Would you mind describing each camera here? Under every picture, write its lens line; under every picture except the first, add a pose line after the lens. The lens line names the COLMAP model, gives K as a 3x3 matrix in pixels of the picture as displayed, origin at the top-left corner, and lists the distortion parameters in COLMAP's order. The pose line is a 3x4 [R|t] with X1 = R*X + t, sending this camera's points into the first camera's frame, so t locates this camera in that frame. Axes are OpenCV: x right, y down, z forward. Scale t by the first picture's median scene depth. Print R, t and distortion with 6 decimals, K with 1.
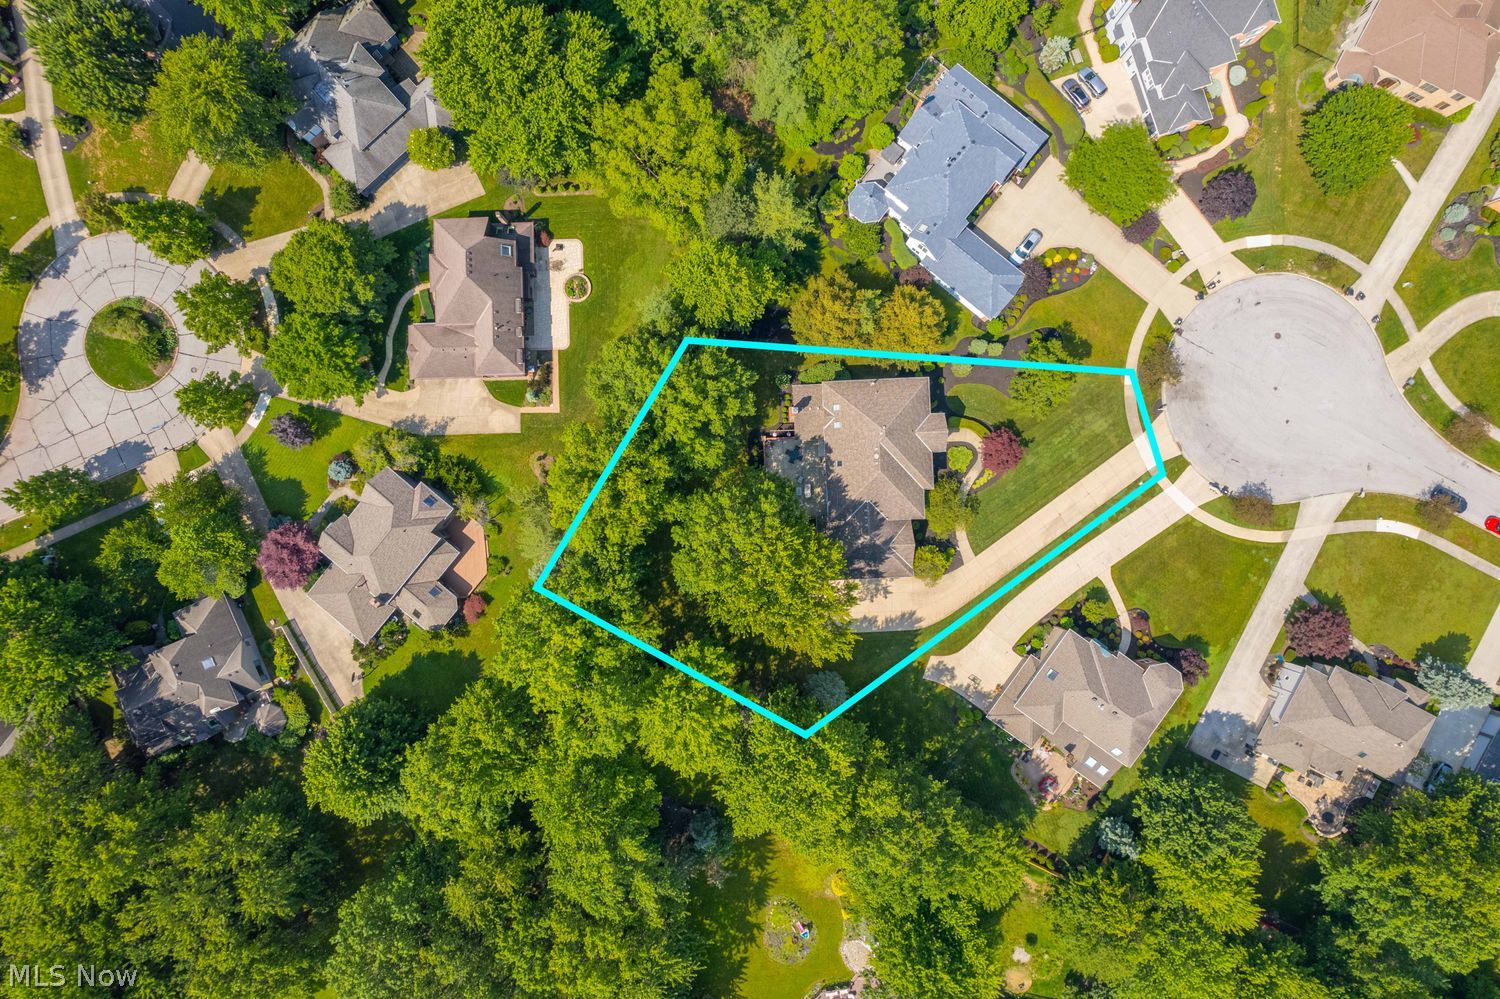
lens RADIAL K [[971.5, 0, 729.6], [0, 971.5, 500.0], [0, 0, 1]] dist [-0.079048, 0.076554]
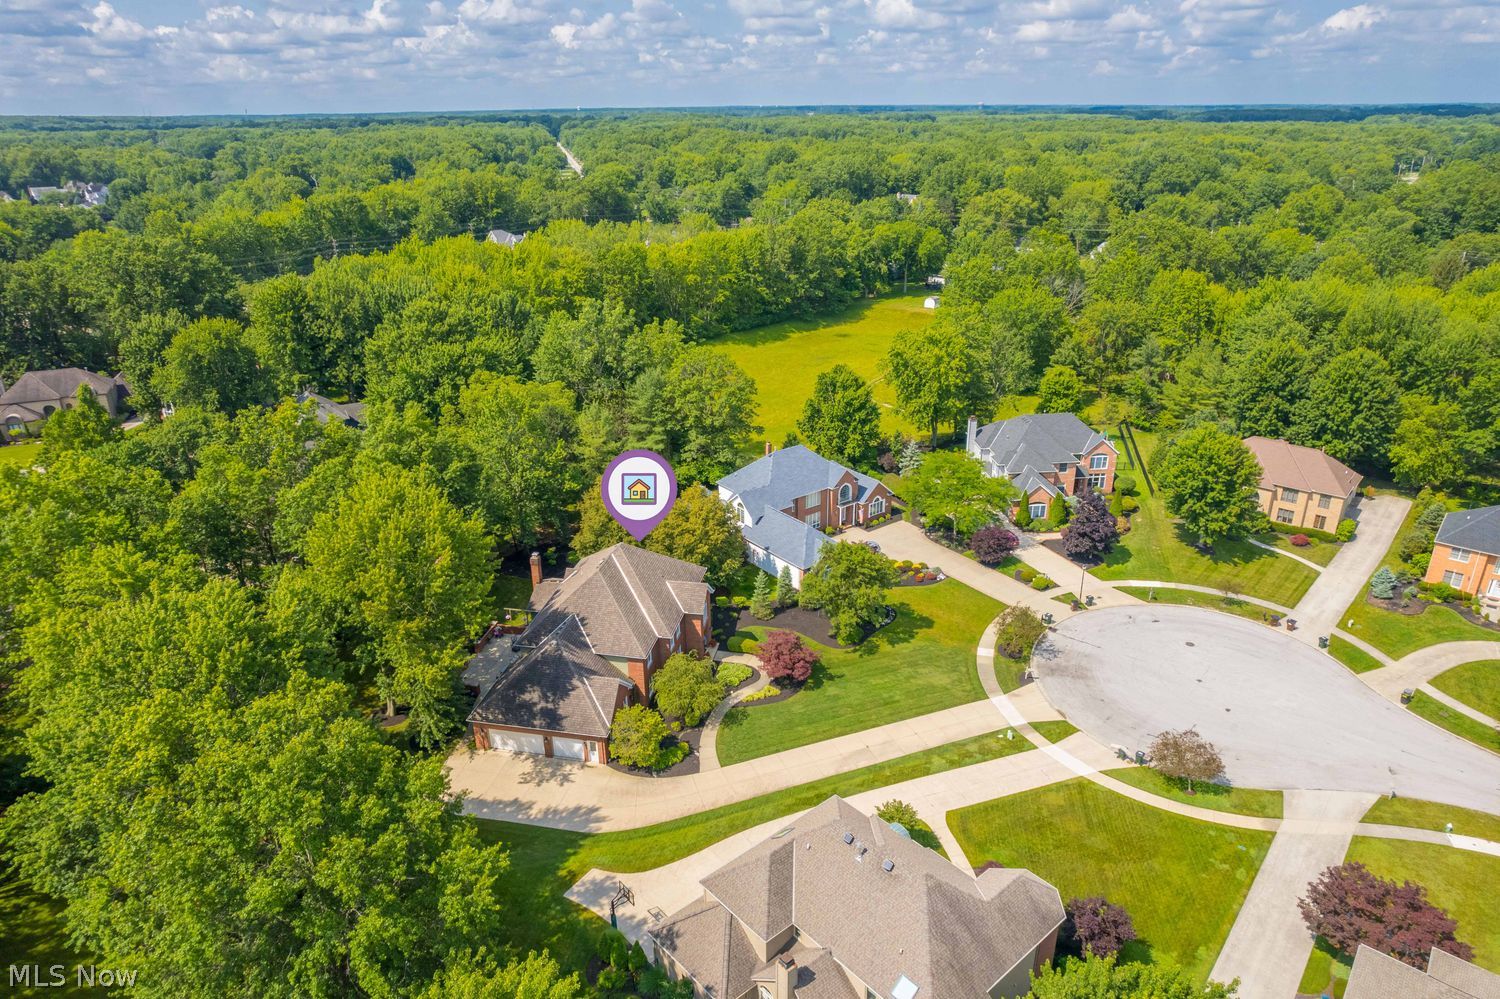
lens RADIAL K [[971.5, 0, 729.6], [0, 971.5, 500.0], [0, 0, 1]] dist [-0.079048, 0.076554]
pose [[0.968840, 0.091581, -0.230133, 0.387956], [-0.247685, 0.358242, -0.900175, 0.554075], [0.000005, 0.929126, 0.369762, 0.617312]]
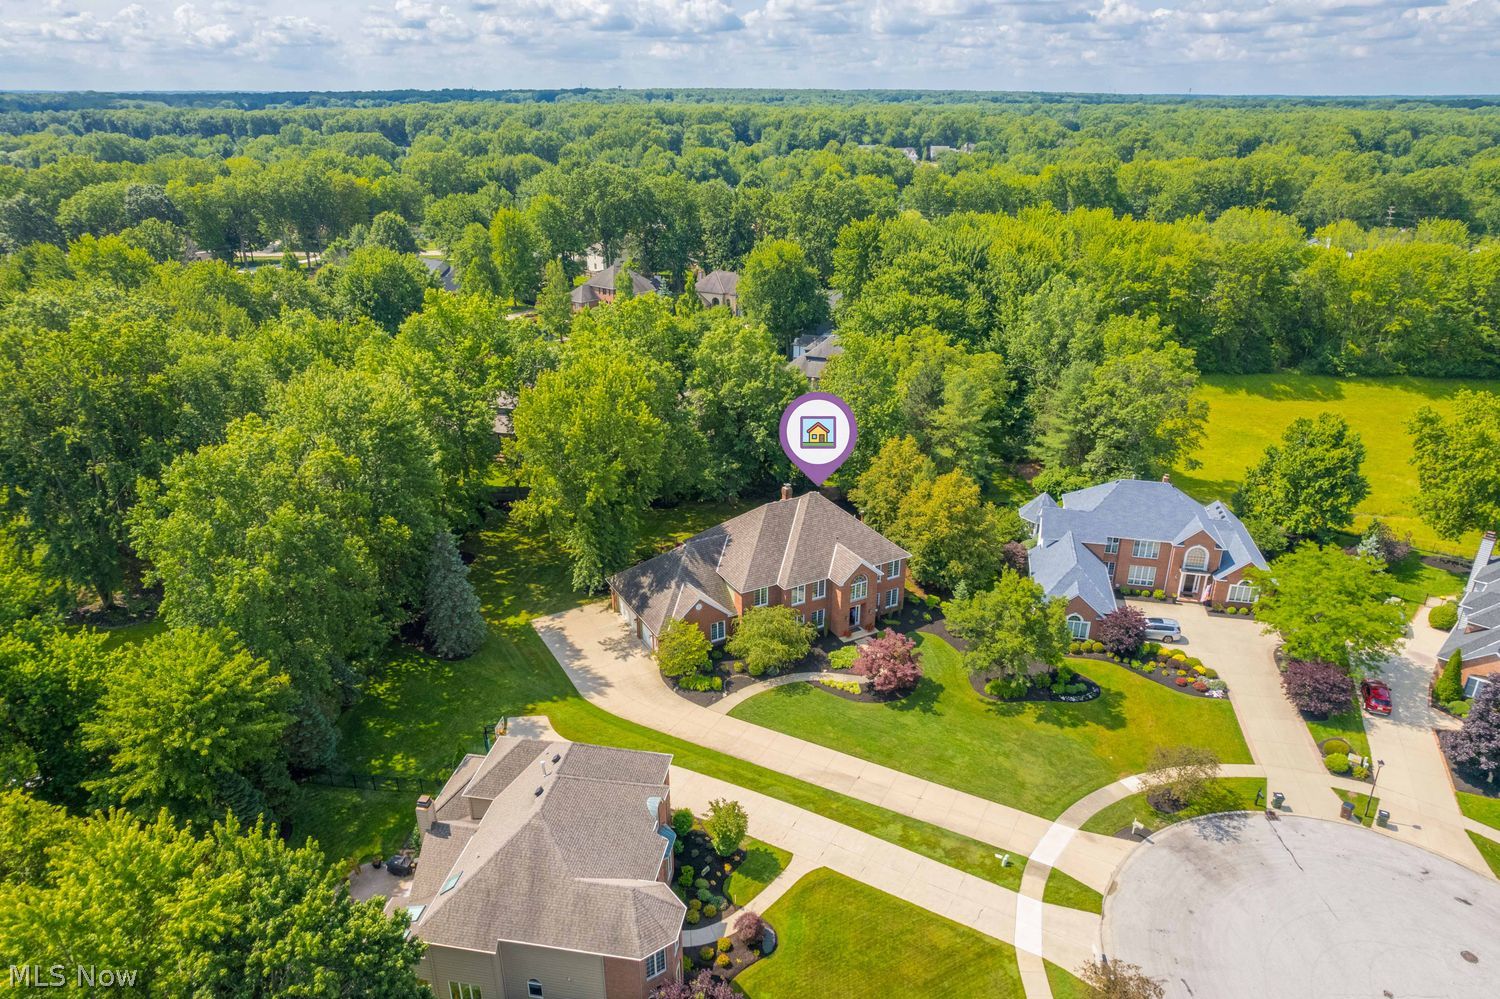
lens RADIAL K [[971.5, 0, 729.6], [0, 971.5, 500.0], [0, 0, 1]] dist [-0.079048, 0.076554]
pose [[0.428244, 0.361571, -0.828175, 0.719406], [-0.903508, 0.154333, -0.399818, 0.282871], [-0.016748, 0.919482, 0.392774, 0.636844]]
